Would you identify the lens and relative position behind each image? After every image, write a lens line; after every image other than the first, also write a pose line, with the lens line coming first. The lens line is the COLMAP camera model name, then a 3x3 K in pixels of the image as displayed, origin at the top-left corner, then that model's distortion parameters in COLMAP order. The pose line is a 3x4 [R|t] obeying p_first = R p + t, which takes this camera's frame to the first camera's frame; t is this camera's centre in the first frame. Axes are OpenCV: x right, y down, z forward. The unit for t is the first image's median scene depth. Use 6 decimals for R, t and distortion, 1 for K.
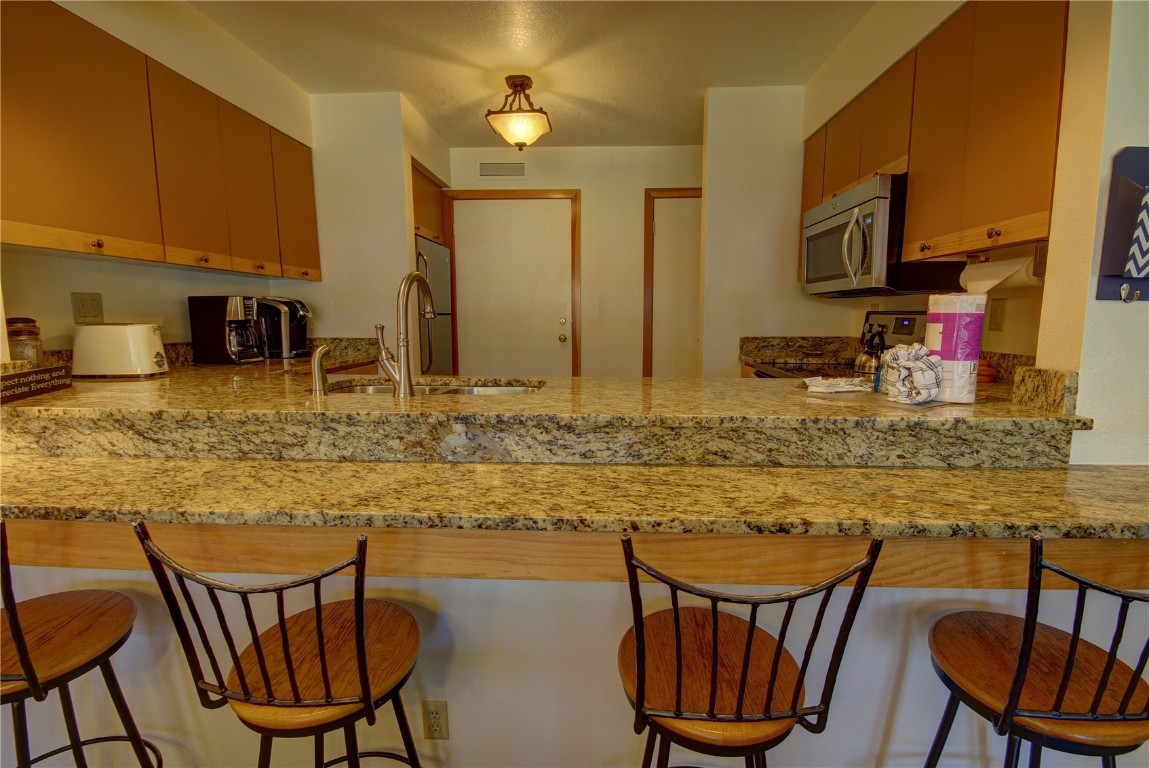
lens RADIAL K [[529.3, 0, 579.7], [0, 529.3, 382.2], [0, 0, 1]] dist [0.018133, -0.018875]
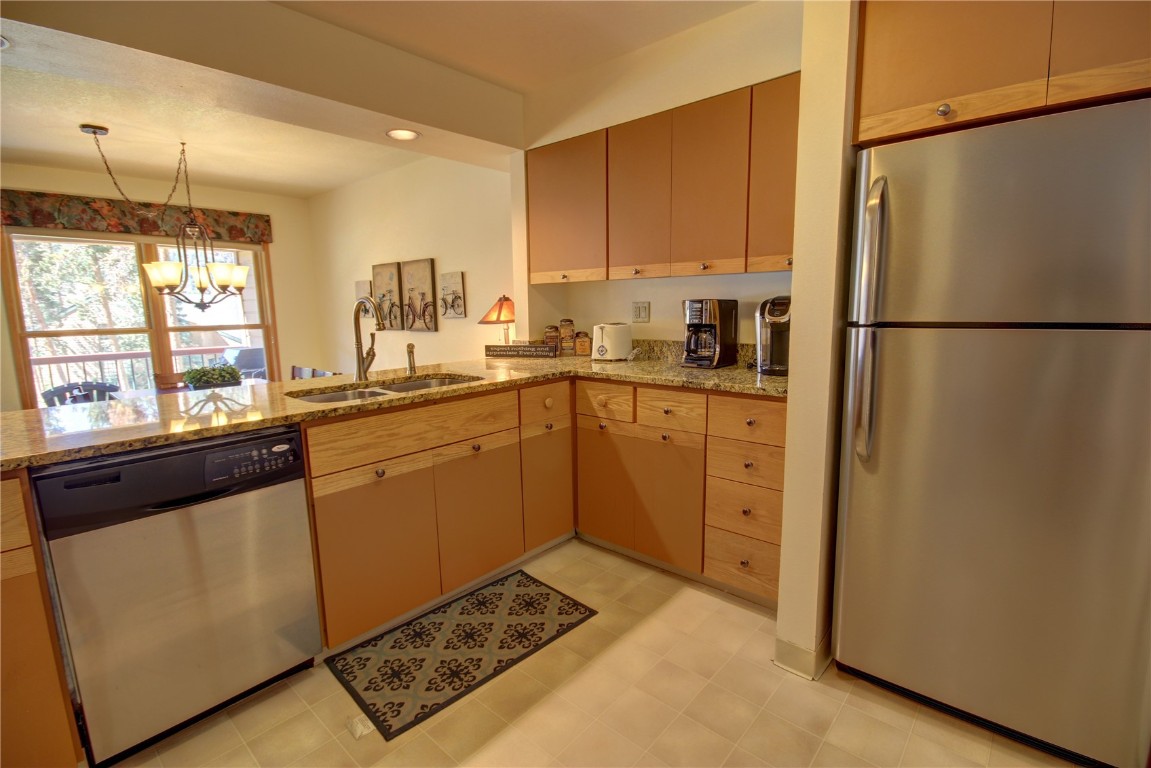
lens RADIAL K [[525.1, 0, 585.9], [0, 525.1, 386.1], [0, 0, 1]] dist [-0.003290, -0.009988]
pose [[-0.618826, 0.131324, -0.774473, 0.399950], [-0.082131, 0.969706, 0.230053, -0.329213], [0.781223, 0.205971, -0.589294, 2.219923]]
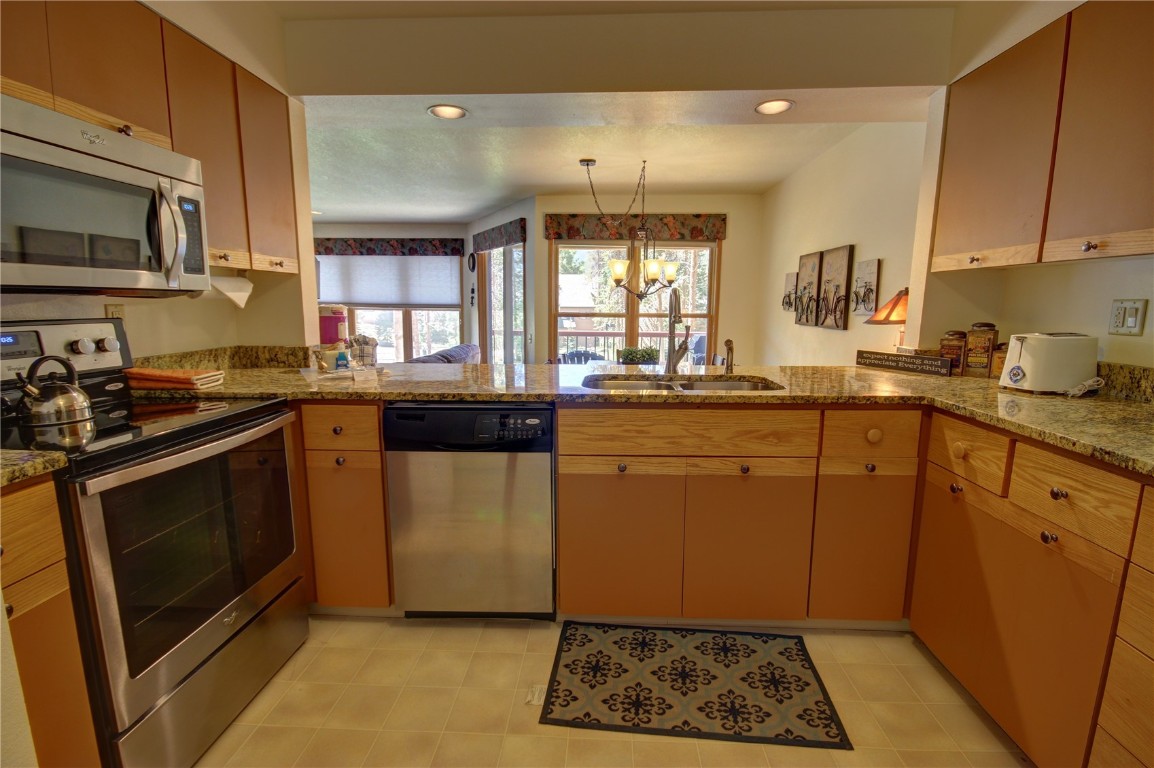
lens RADIAL K [[526.5, 0, 587.4], [0, 526.5, 386.1], [0, 0, 1]] dist [-0.003290, -0.009988]
pose [[-0.999984, -0.000627, -0.005655, -0.079211], [-0.002191, 0.959701, 0.281013, -0.330459], [0.005251, 0.281021, -0.959687, 2.269111]]
